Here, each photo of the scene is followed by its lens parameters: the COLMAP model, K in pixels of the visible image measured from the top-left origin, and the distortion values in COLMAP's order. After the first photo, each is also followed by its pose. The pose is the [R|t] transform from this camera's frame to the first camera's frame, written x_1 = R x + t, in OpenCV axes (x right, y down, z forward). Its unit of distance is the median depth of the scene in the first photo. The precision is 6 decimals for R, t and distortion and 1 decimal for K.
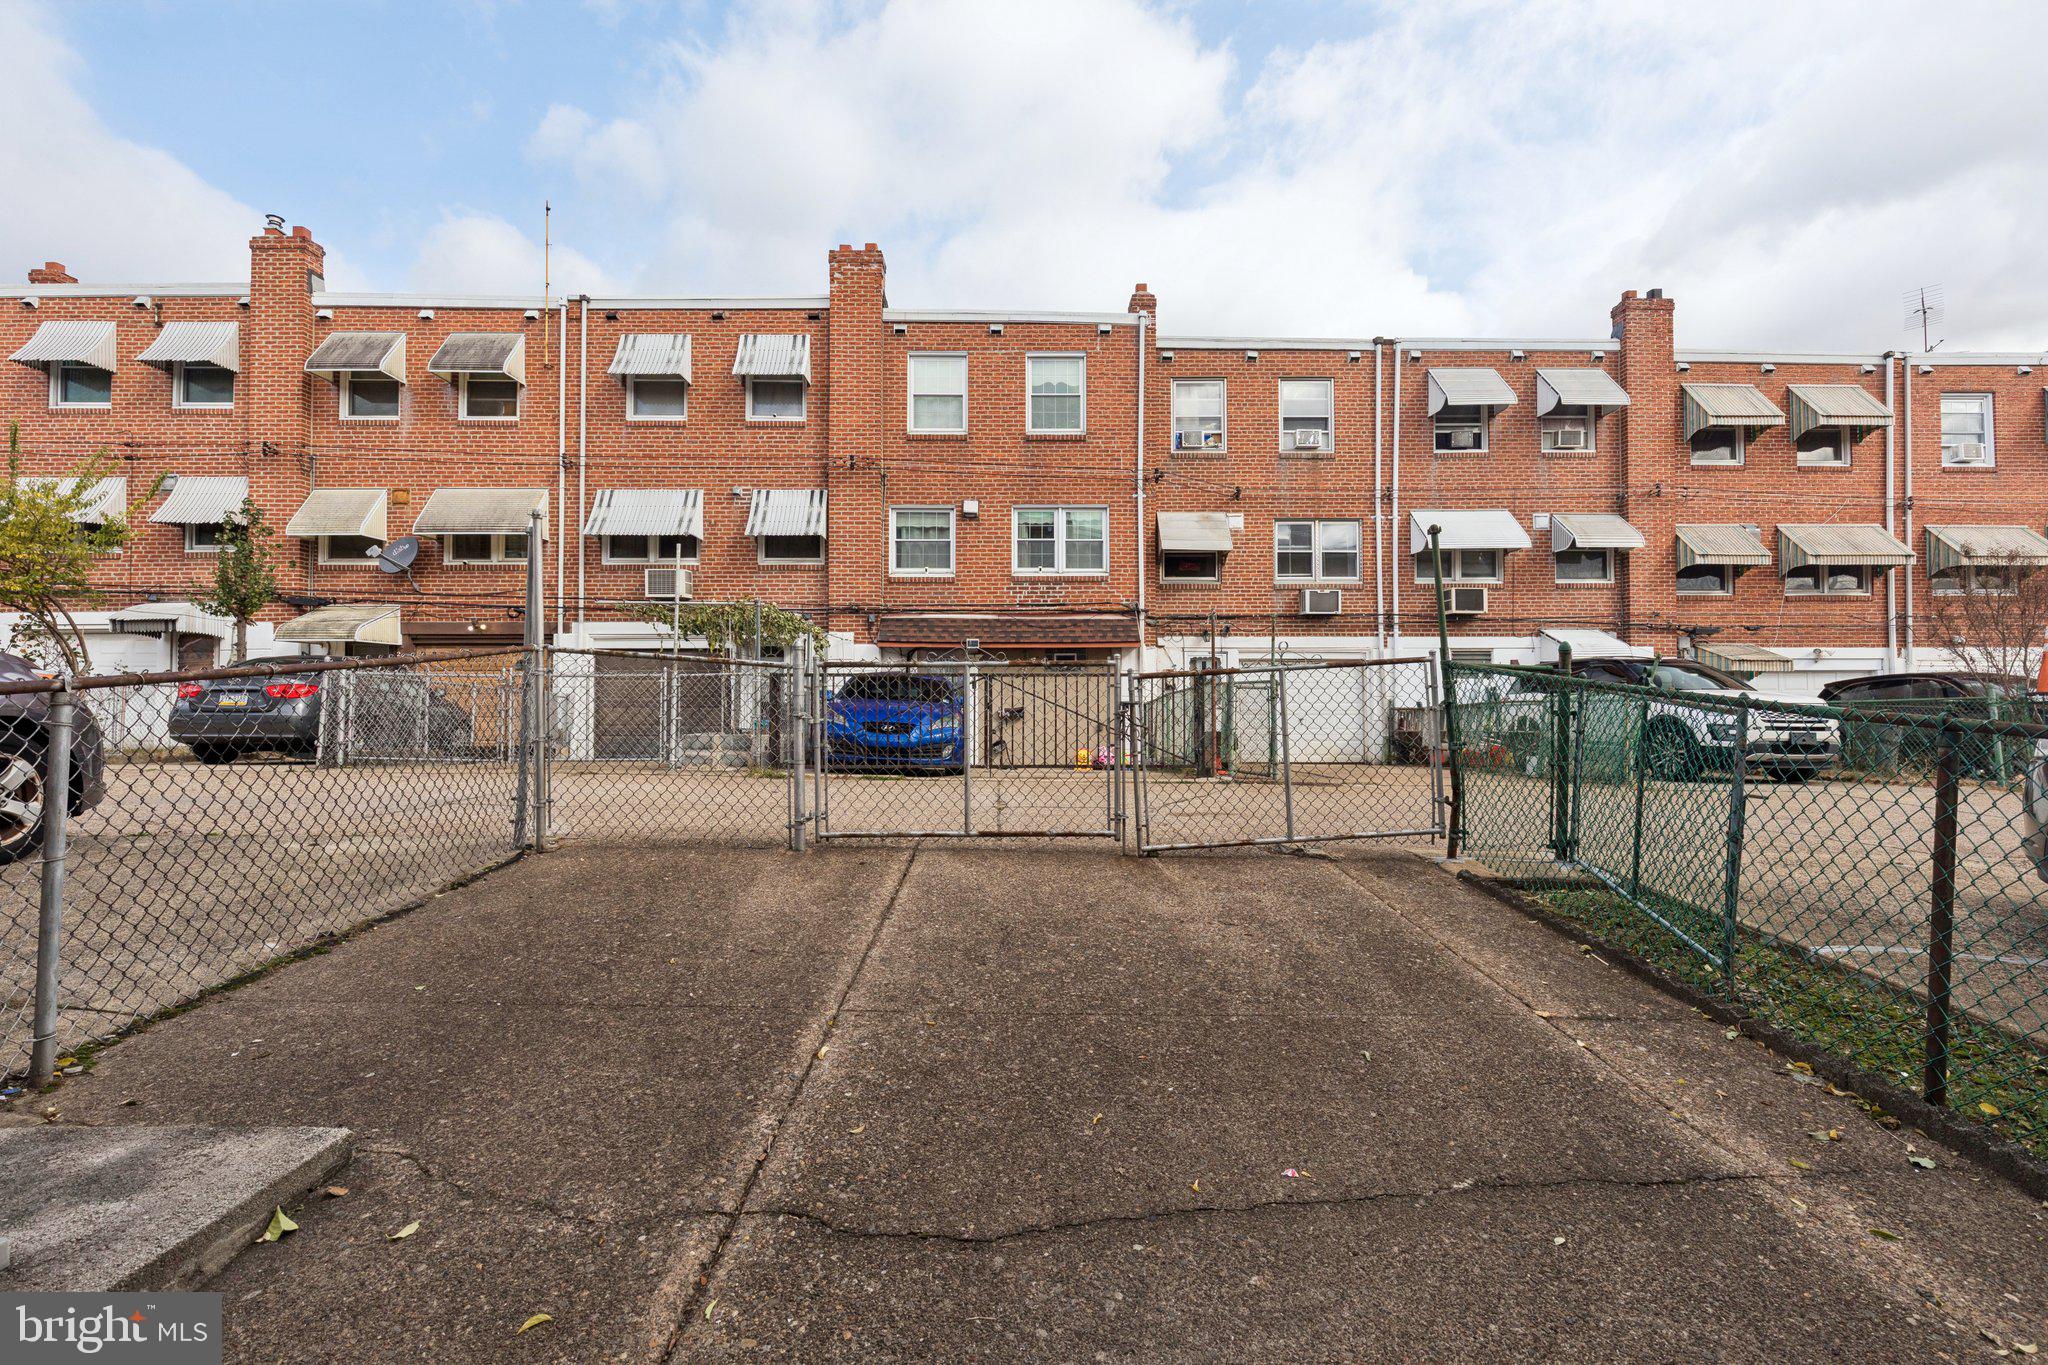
lens RADIAL K [[956.6, 0, 1030.4], [0, 956.6, 658.7], [0, 0, 1]] dist [0.003341, -0.001912]
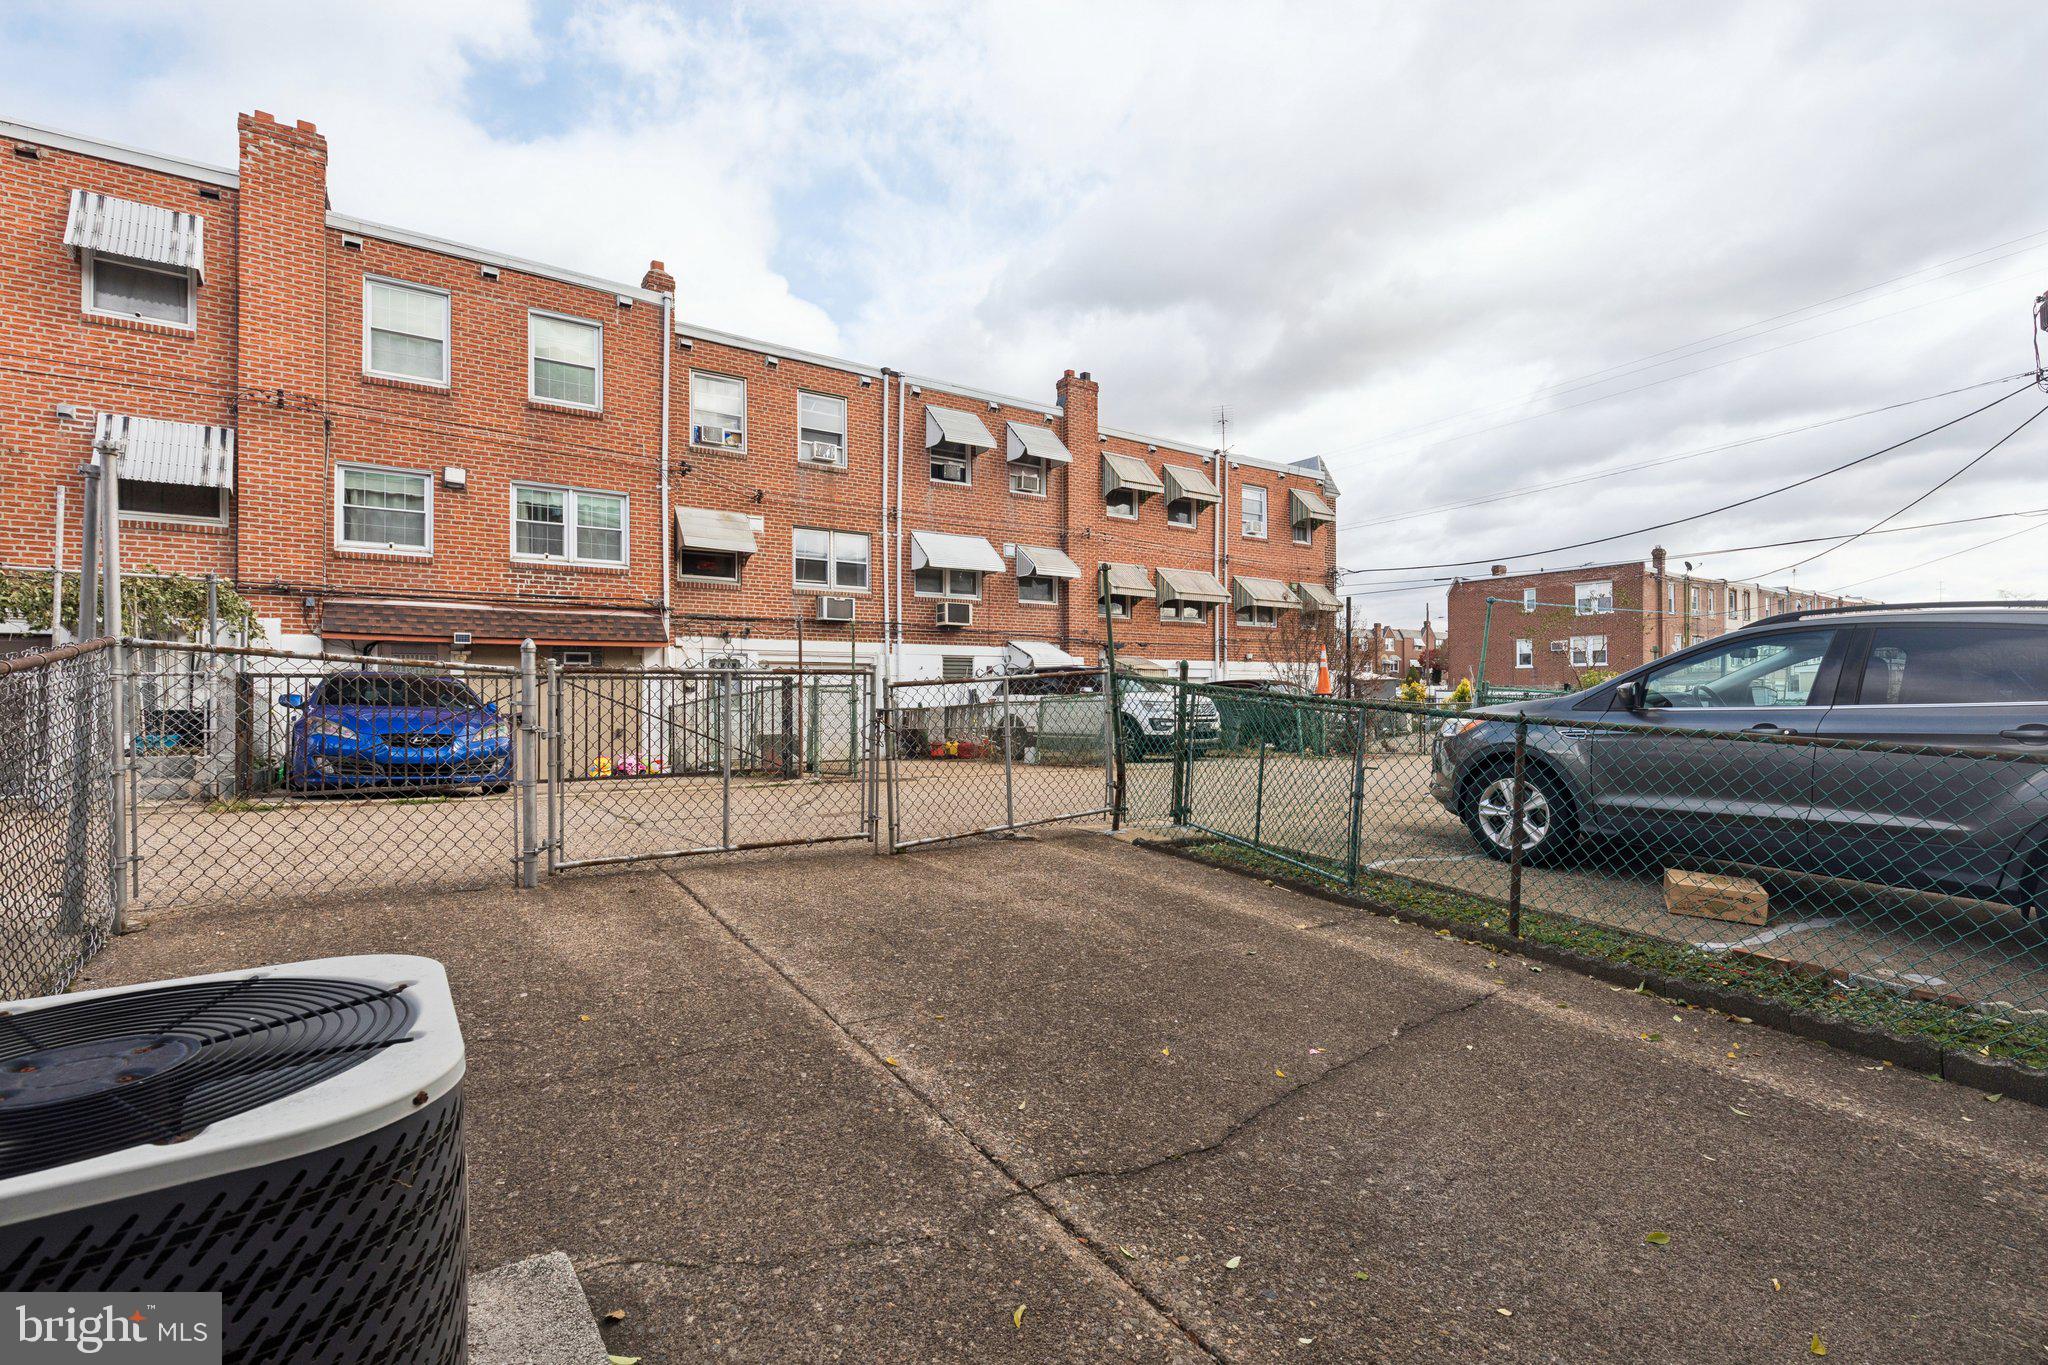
lens RADIAL K [[956.6, 0, 1030.4], [0, 956.6, 658.7], [0, 0, 1]] dist [0.003341, -0.001912]
pose [[0.815946, 0.018962, 0.577817, -0.130435], [-0.019251, 0.999799, -0.005626, -0.002403], [-0.577807, -0.006533, 0.816147, 0.016219]]
